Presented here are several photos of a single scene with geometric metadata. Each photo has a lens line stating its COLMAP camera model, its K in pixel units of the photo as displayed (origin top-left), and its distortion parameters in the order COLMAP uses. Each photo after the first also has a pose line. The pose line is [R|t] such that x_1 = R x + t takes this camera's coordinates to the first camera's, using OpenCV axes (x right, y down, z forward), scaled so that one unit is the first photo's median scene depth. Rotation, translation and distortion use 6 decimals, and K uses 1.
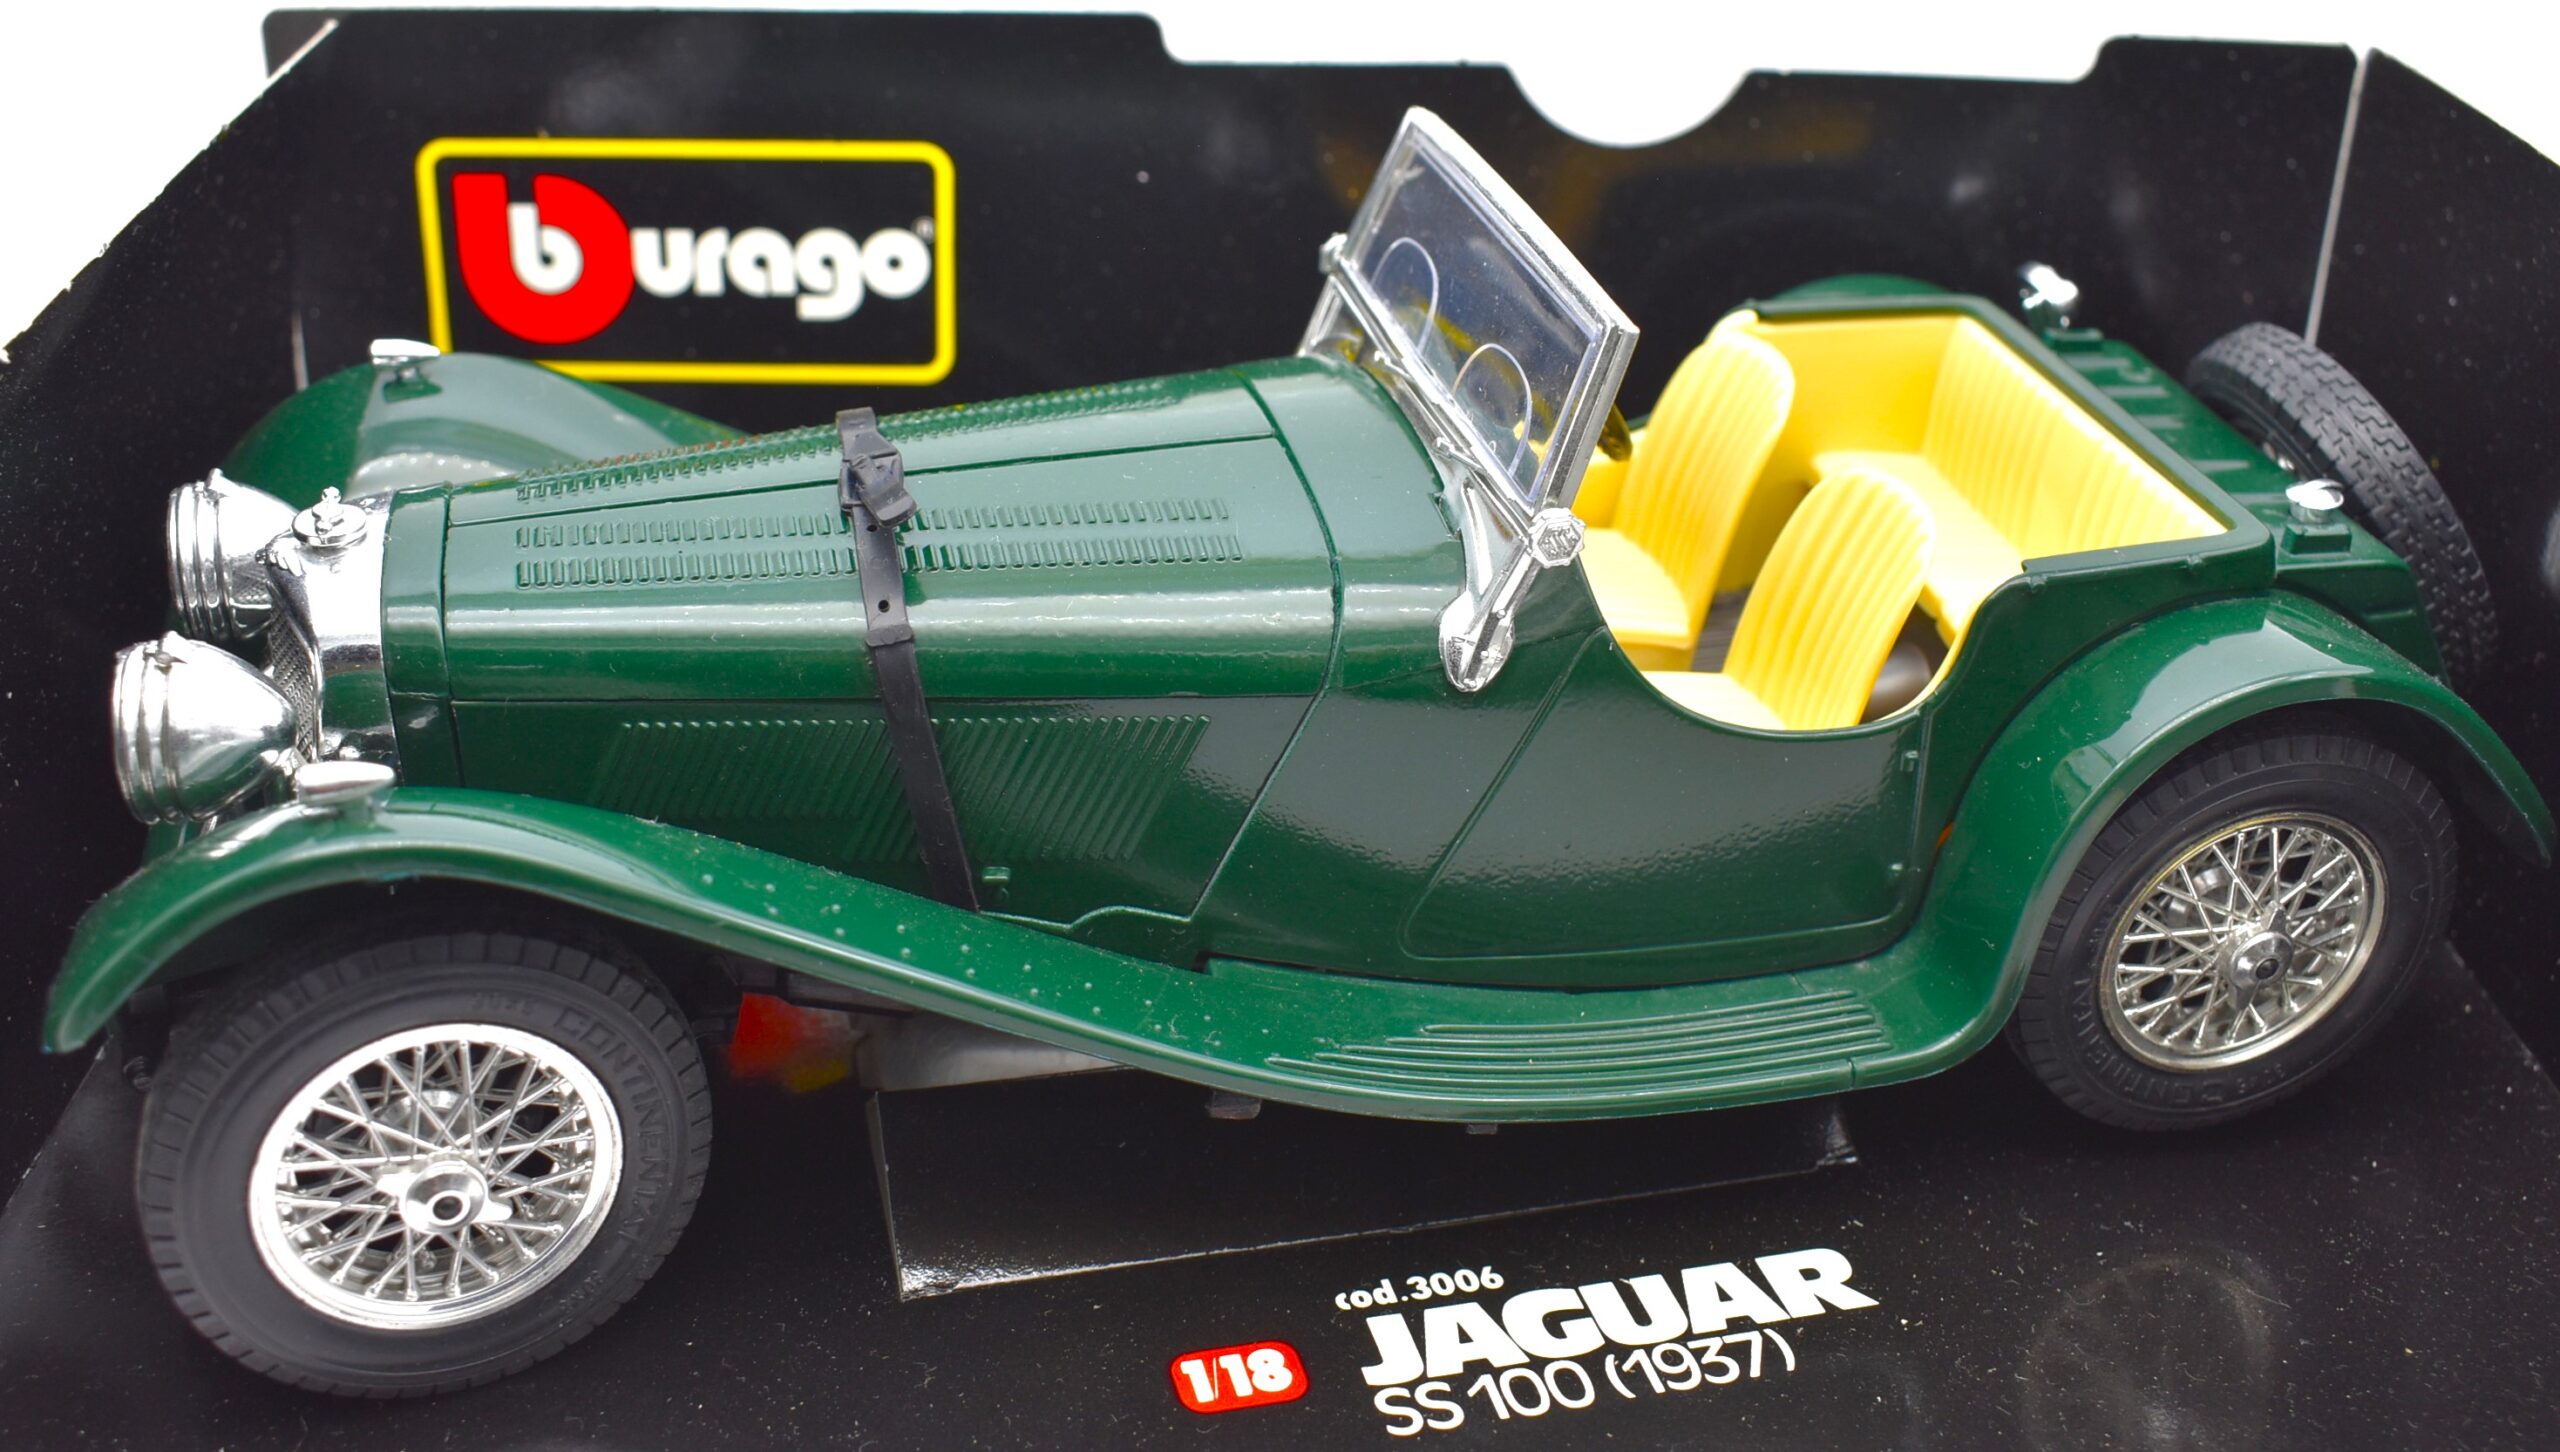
lens RADIAL K [[2651.6, 0, 1280.6], [0, 2651.6, 607.8], [0, 0, 1]] dist [-0.065559, -0.009622]
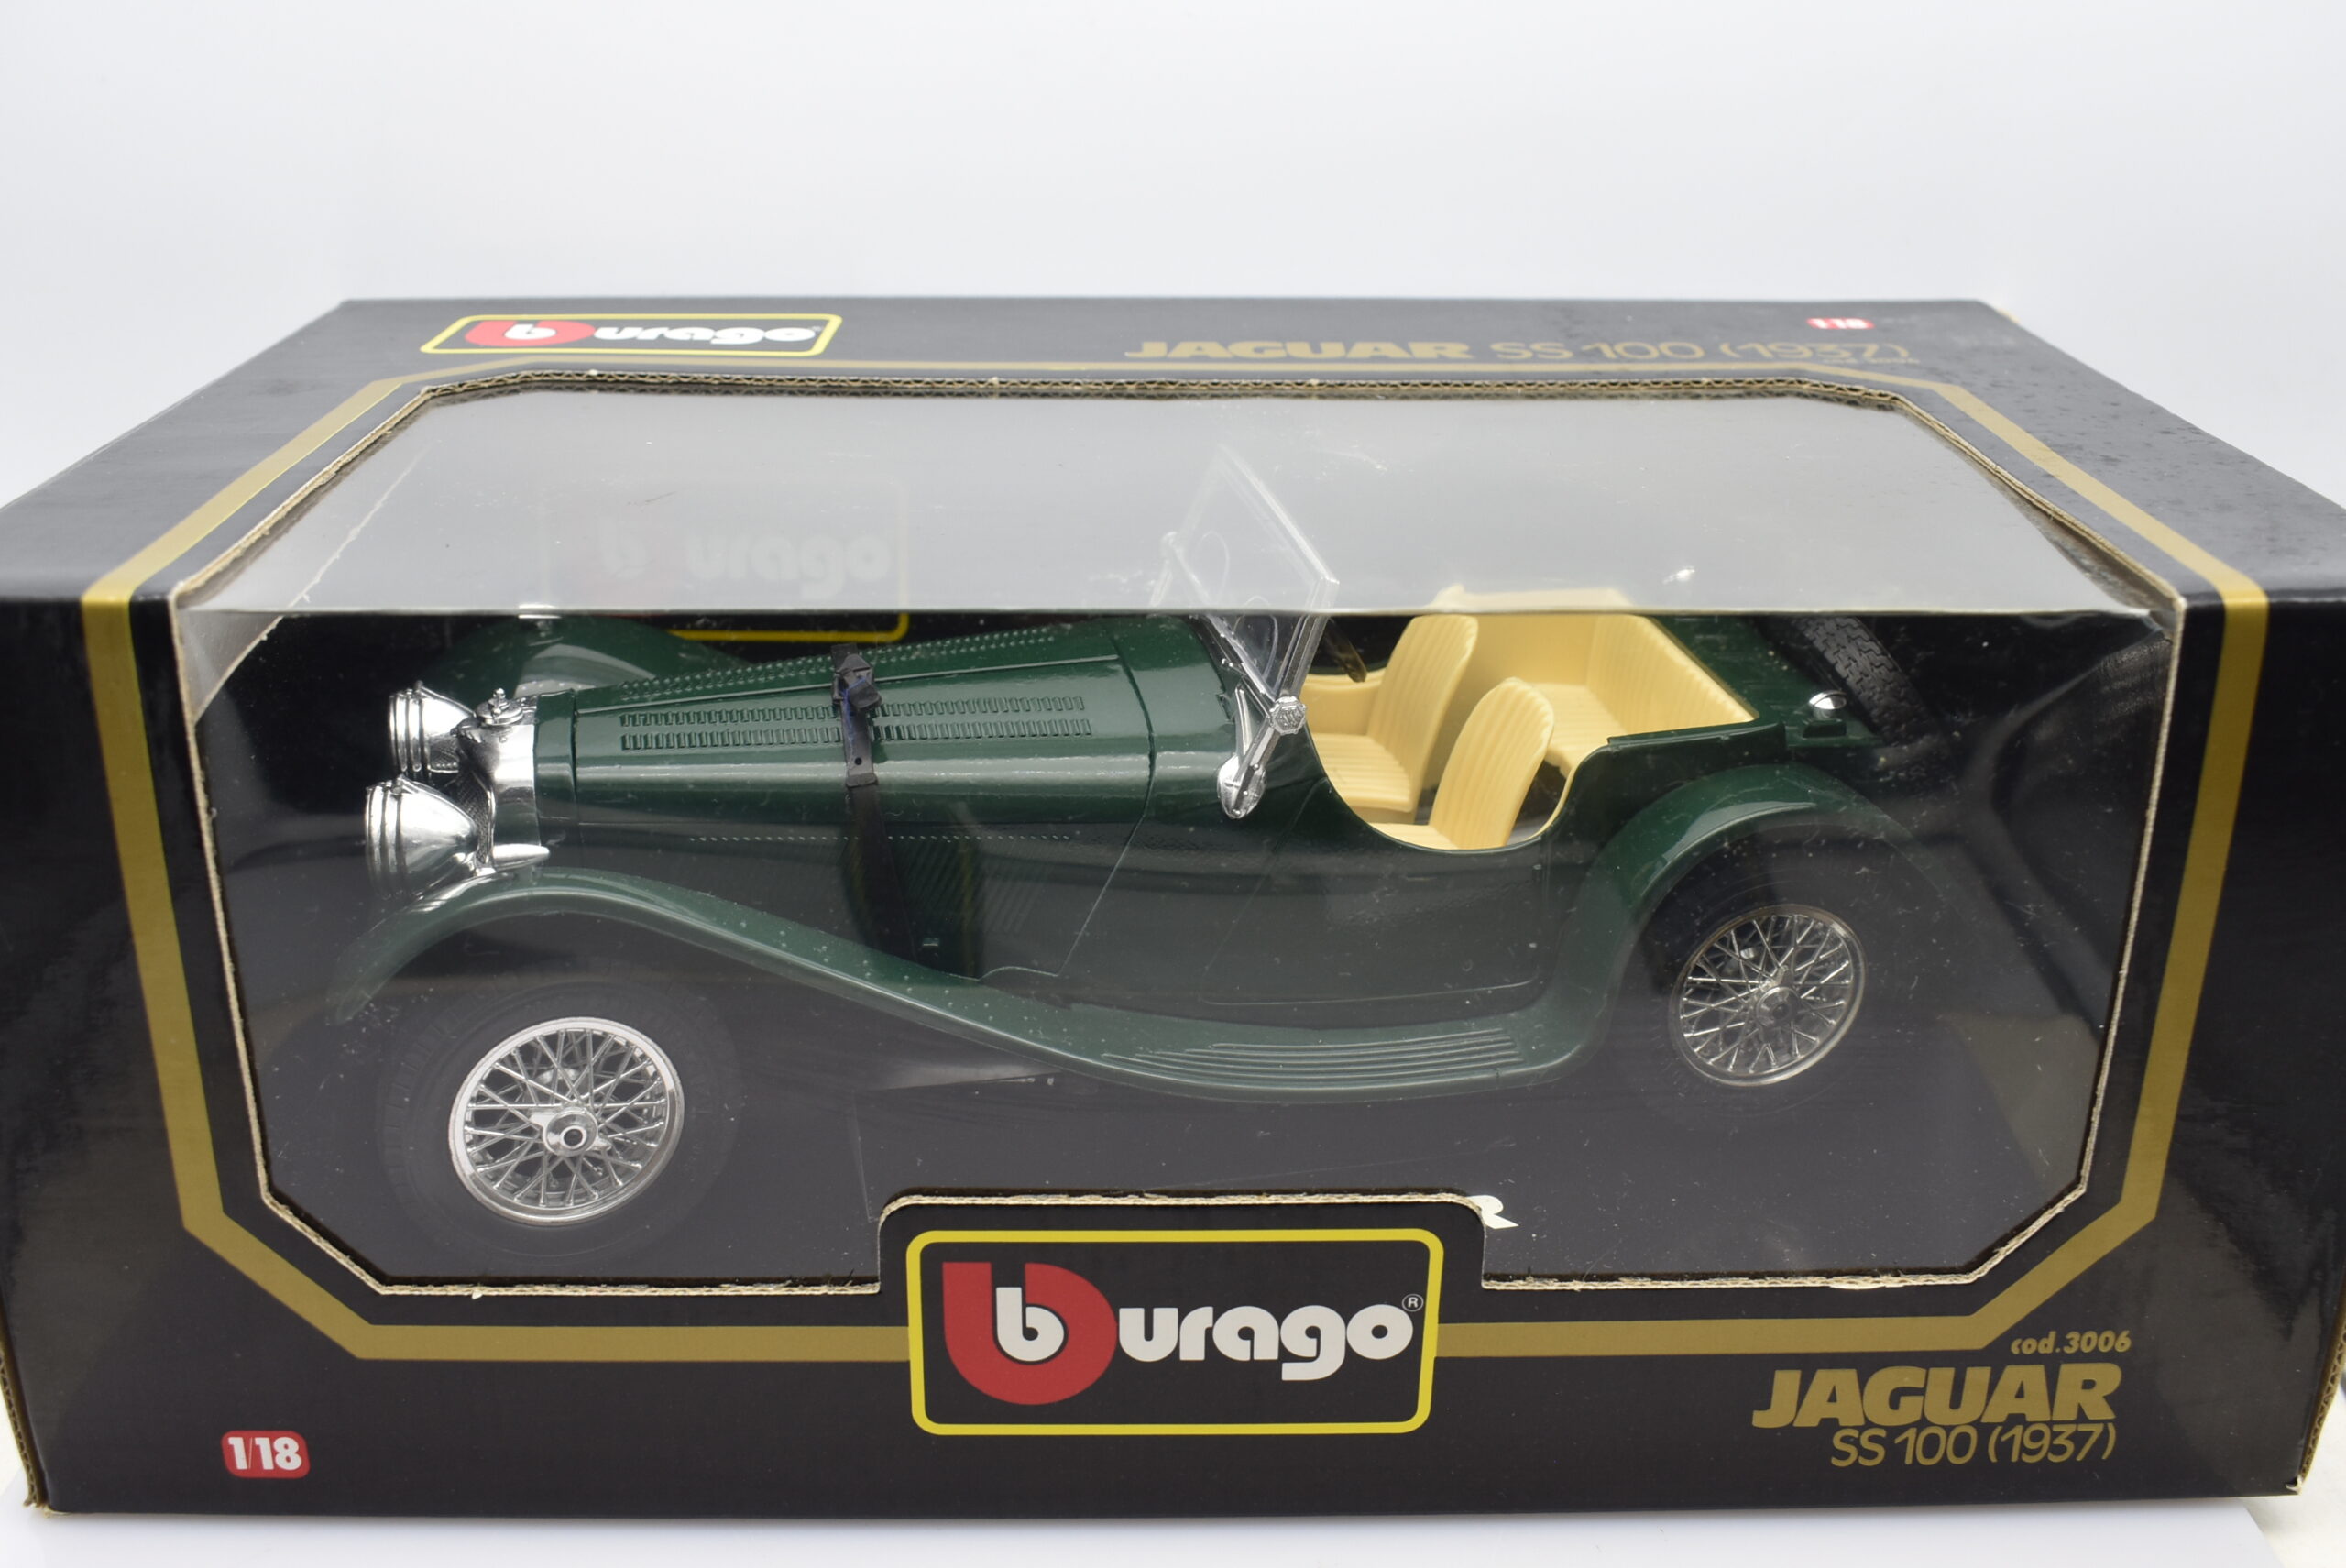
lens RADIAL K [[2413.1, 0, 1171.4], [0, 2413.1, 692.0], [0, 0, 1]] dist [-0.009802, 0.003175]
pose [[0.999550, -0.000248, -0.030000, 0.073032], [-0.002494, 0.995819, -0.091319, 0.083757], [0.029897, 0.091353, 0.995370, -0.391541]]
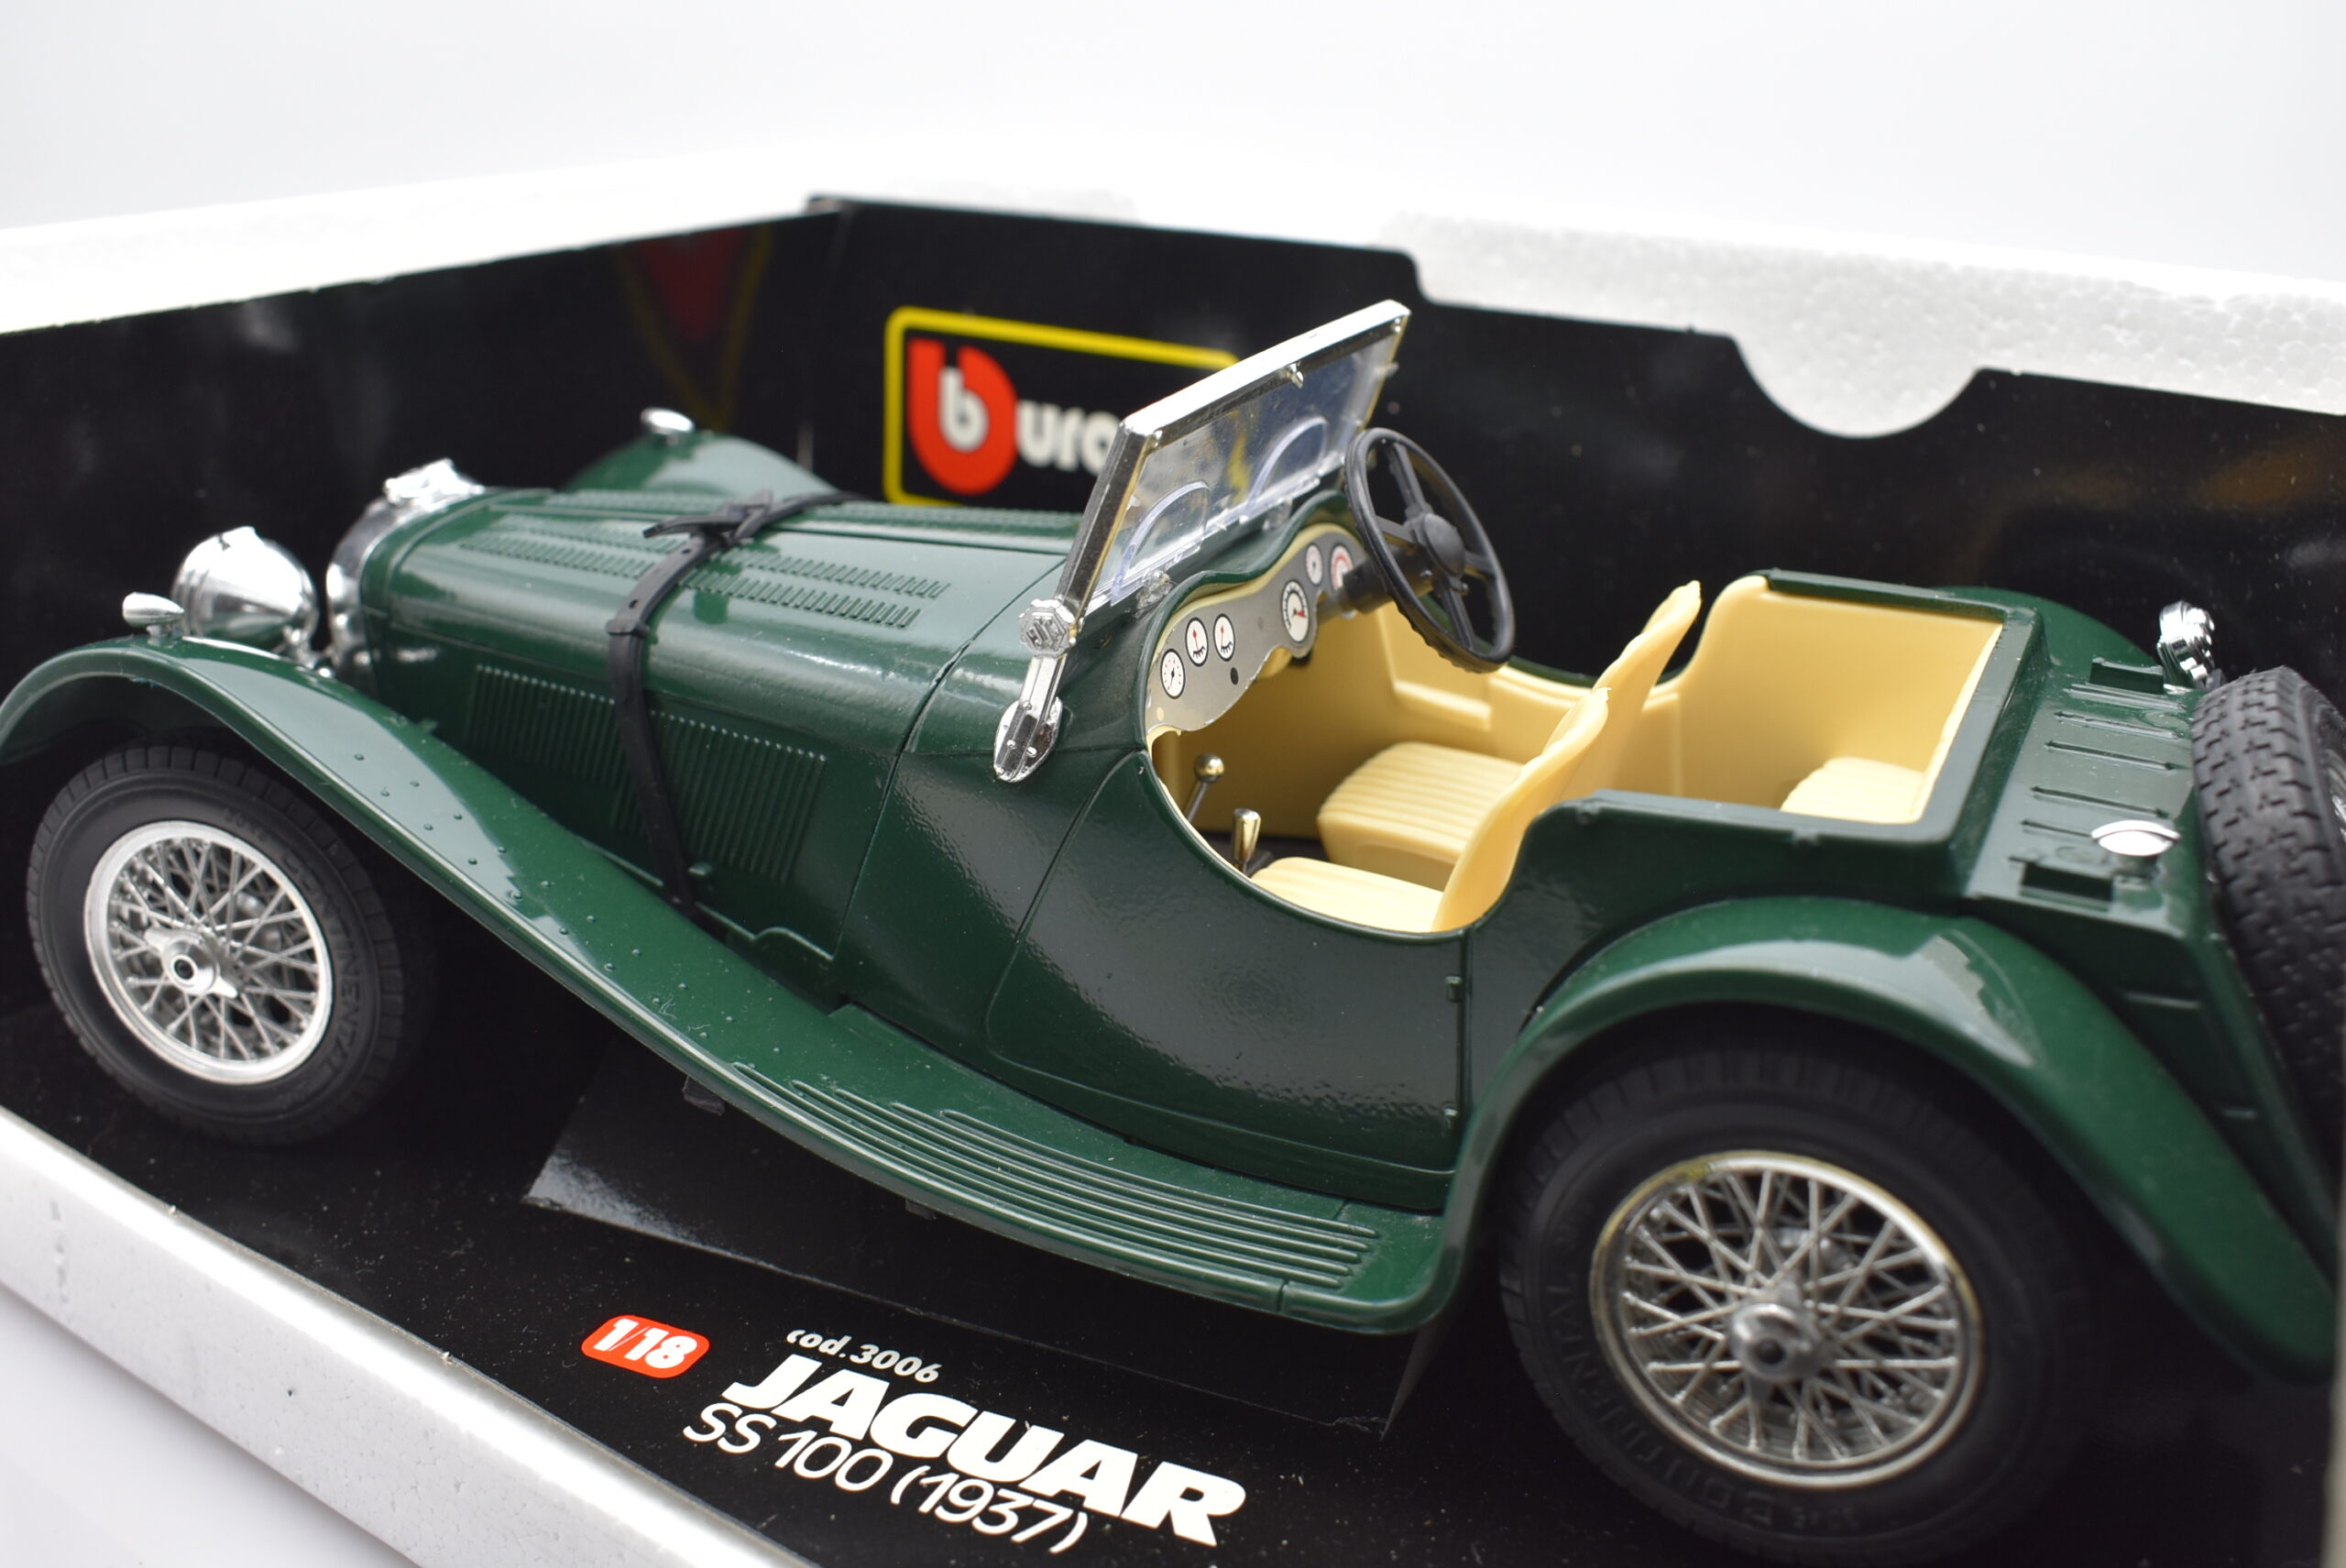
lens RADIAL K [[2351.9, 0, 1173.0], [0, 2351.9, 784.0], [0, 0, 1]] dist [-0.092804, 0.021627]
pose [[0.784721, 0.201608, -0.586146, 0.623646], [-0.263786, 0.964342, -0.021460, 0.034486], [0.560919, 0.171458, 0.809921, 0.300659]]
